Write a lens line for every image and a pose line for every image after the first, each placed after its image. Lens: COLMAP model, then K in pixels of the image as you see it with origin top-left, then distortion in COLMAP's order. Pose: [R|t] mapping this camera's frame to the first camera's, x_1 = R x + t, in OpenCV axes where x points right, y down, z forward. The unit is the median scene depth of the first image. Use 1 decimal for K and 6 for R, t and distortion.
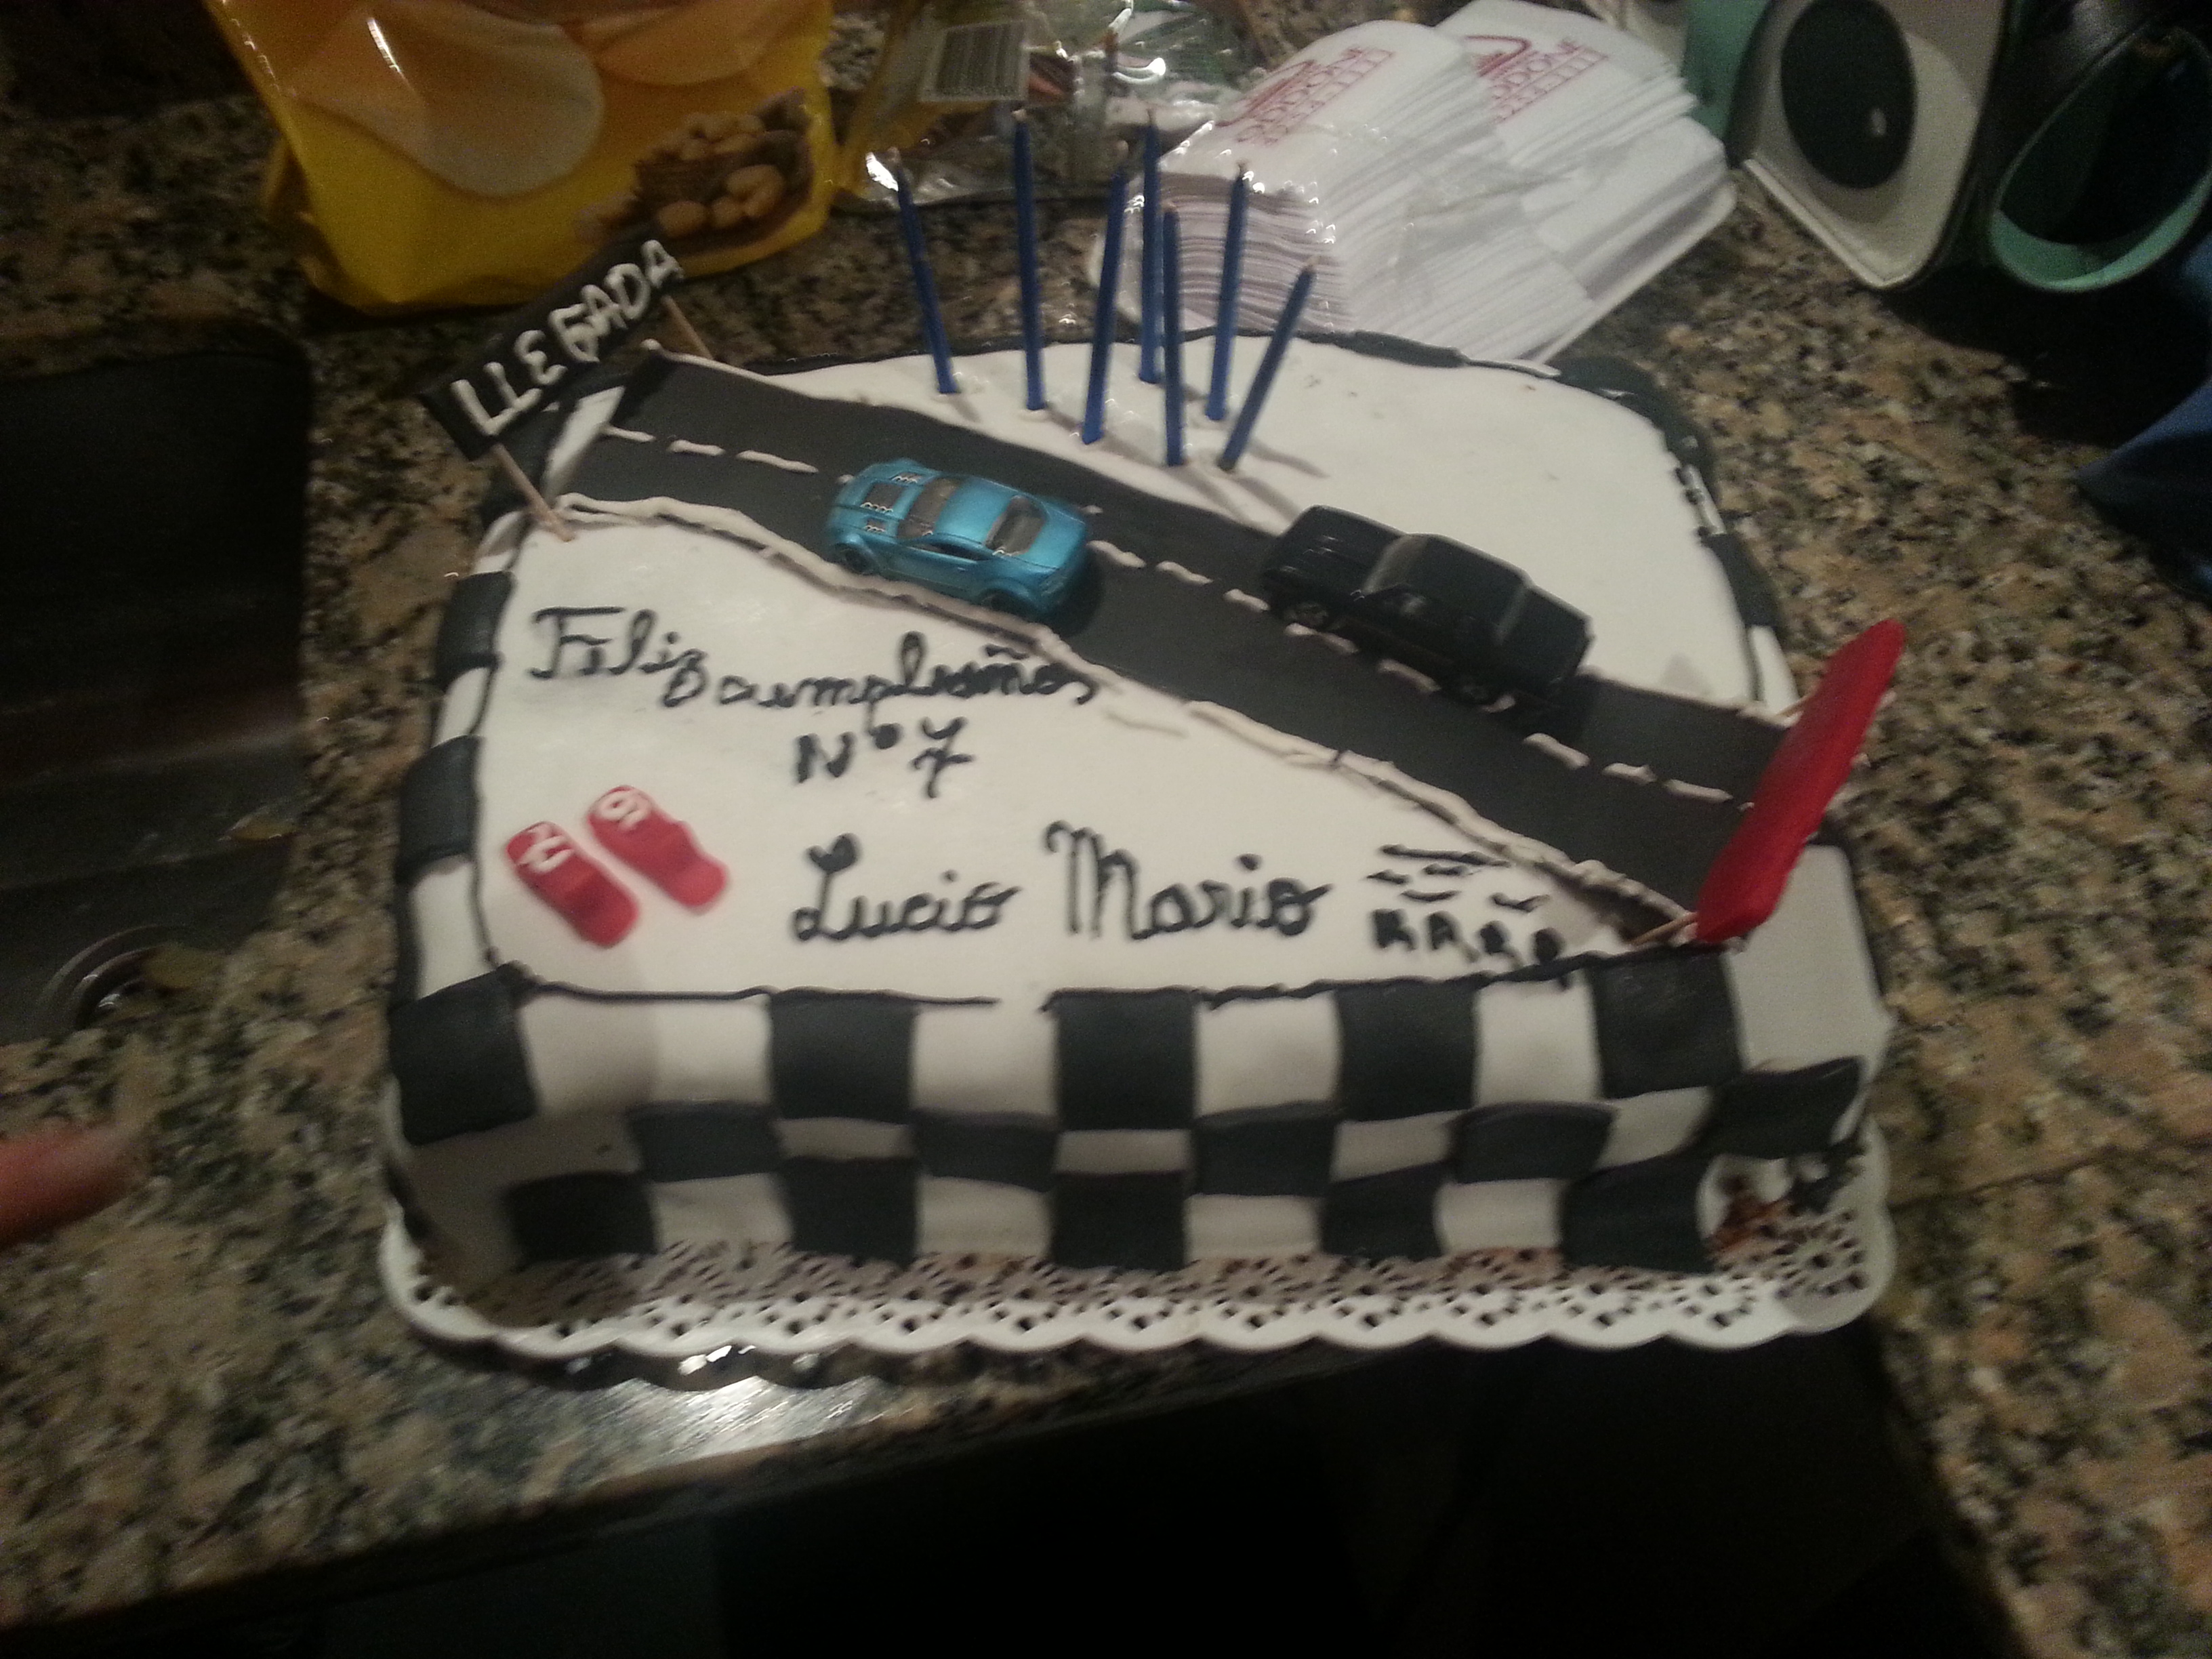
lens RADIAL K [[1817.4, 0, 1106.0], [0, 1817.4, 829.5], [0, 0, 1]] dist [0.107790, -0.193791]
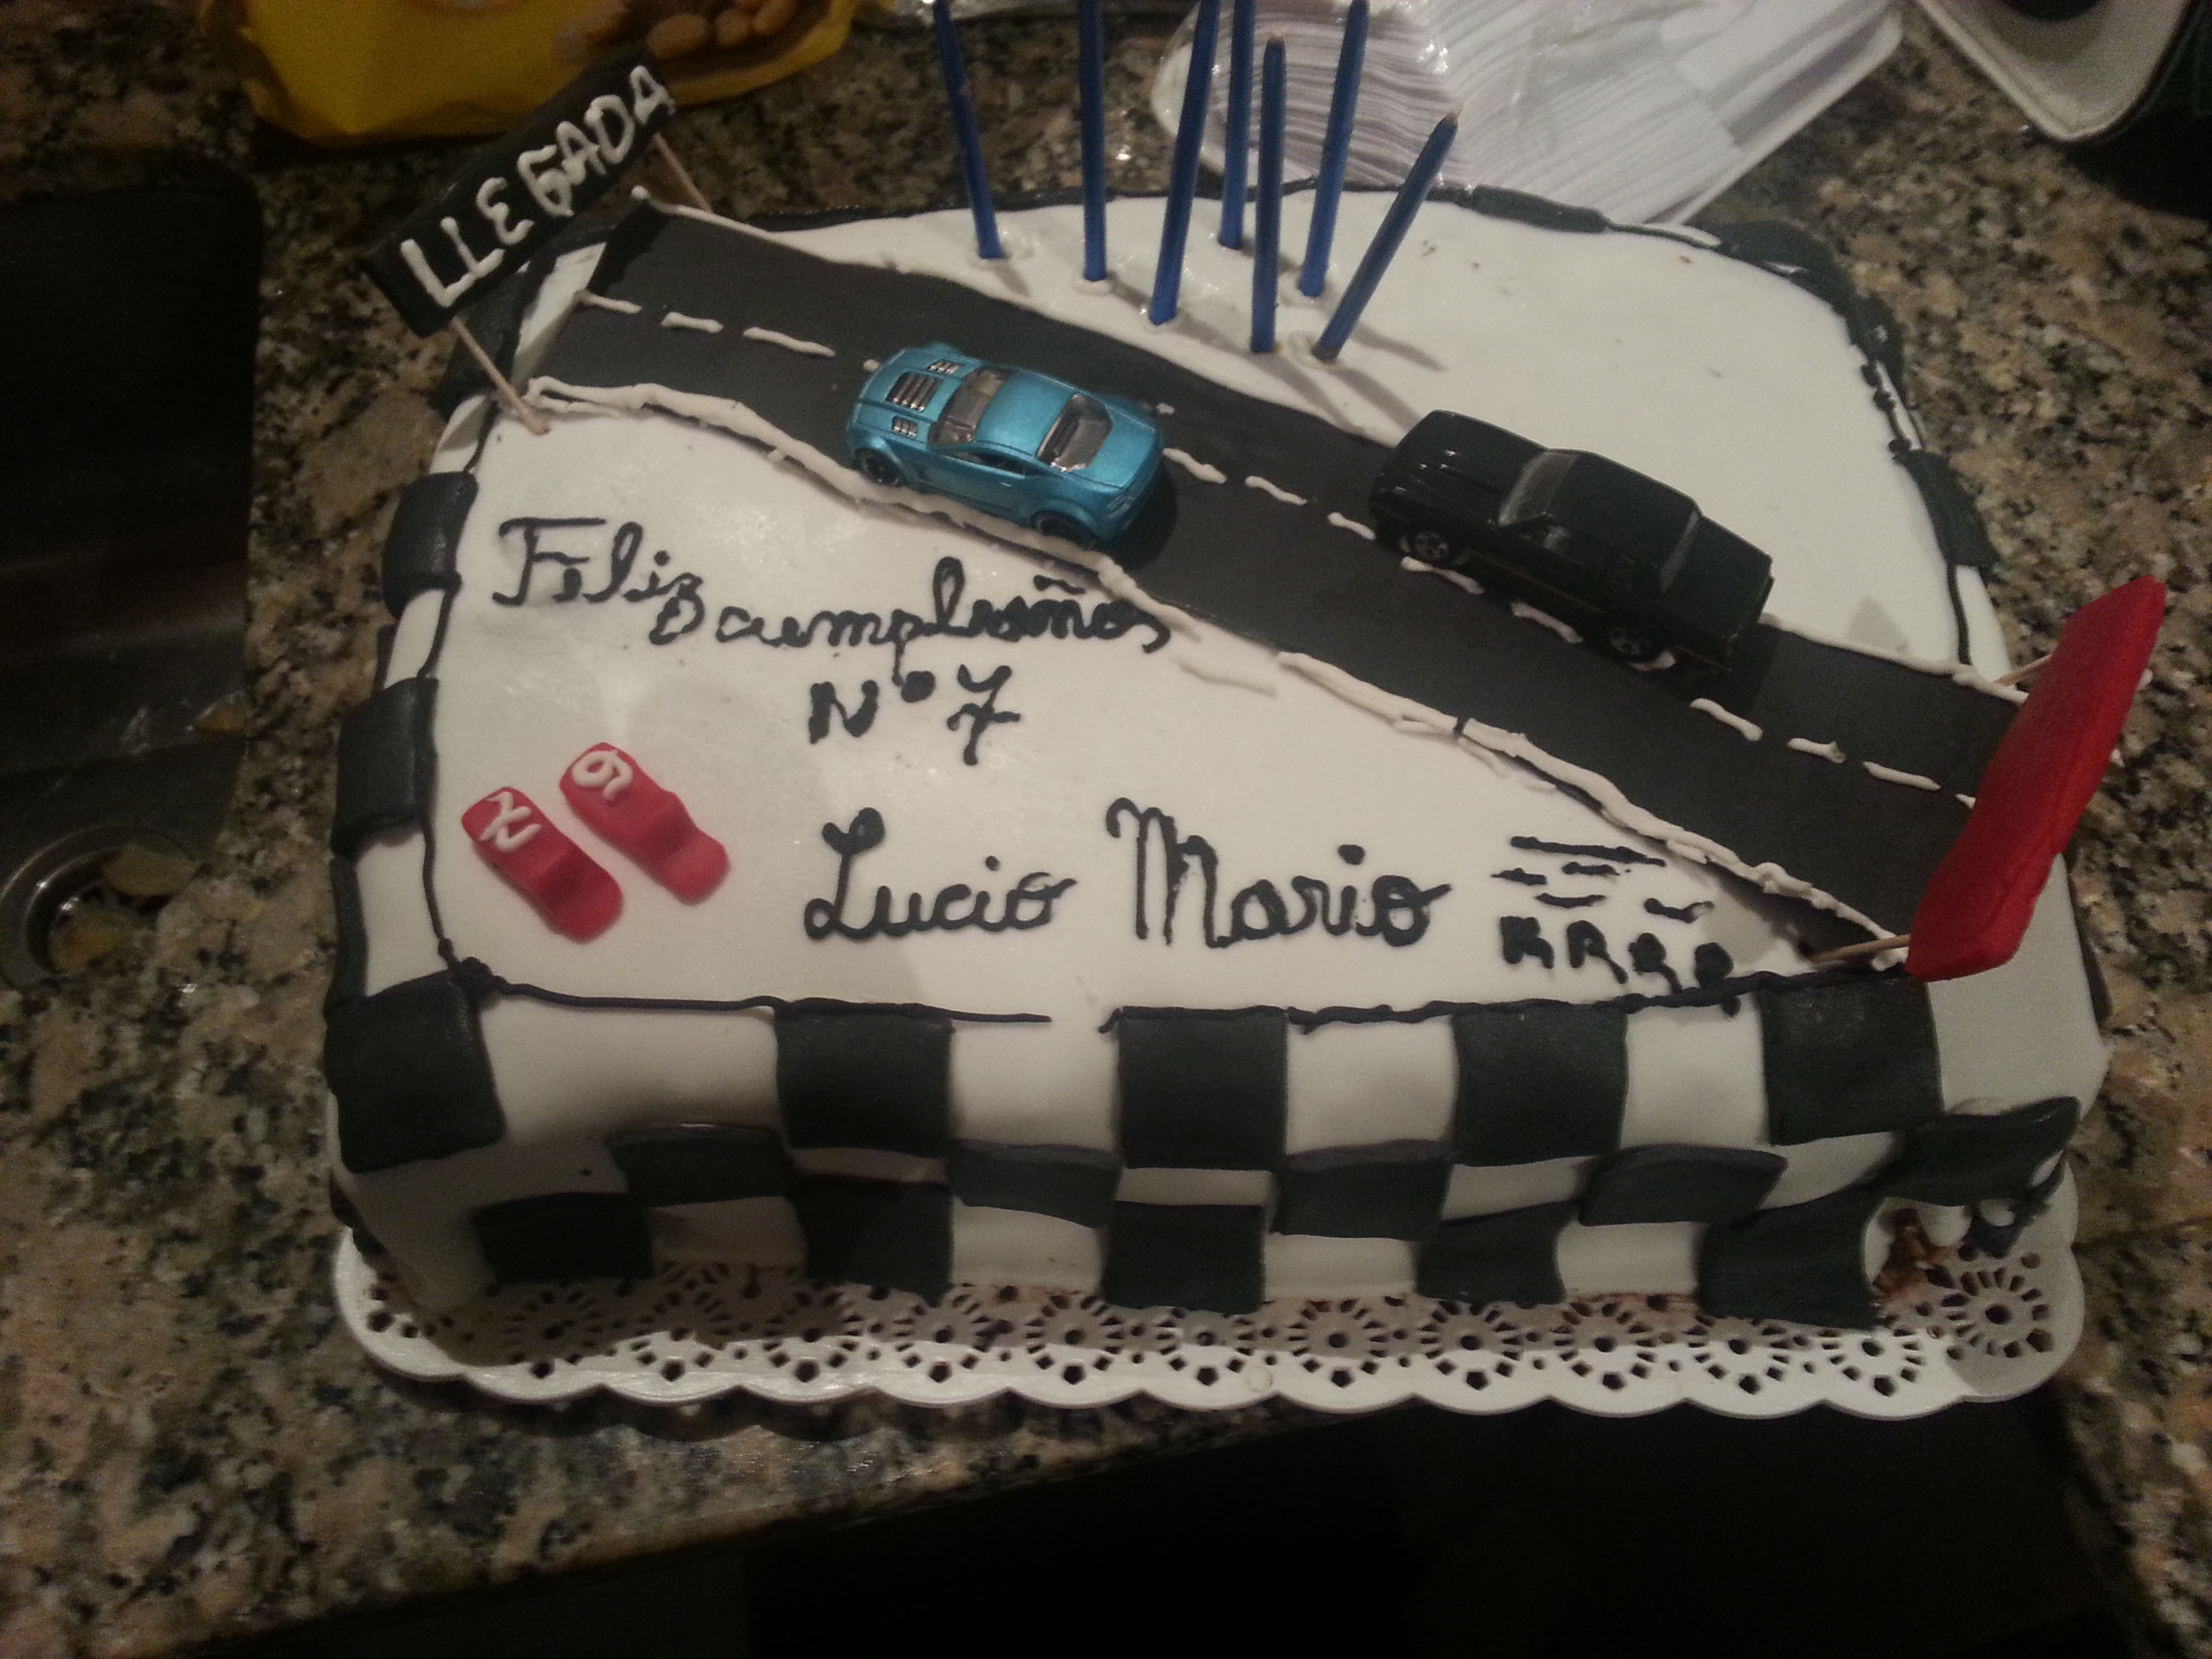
lens RADIAL K [[1810.1, 0, 1106.0], [0, 1810.1, 829.5], [0, 0, 1]] dist [0.104190, -0.191906]
pose [[0.999816, 0.017303, -0.008326, -0.025142], [-0.016482, 0.995791, 0.090160, -0.060562], [0.009851, -0.090006, 0.995892, 0.159909]]
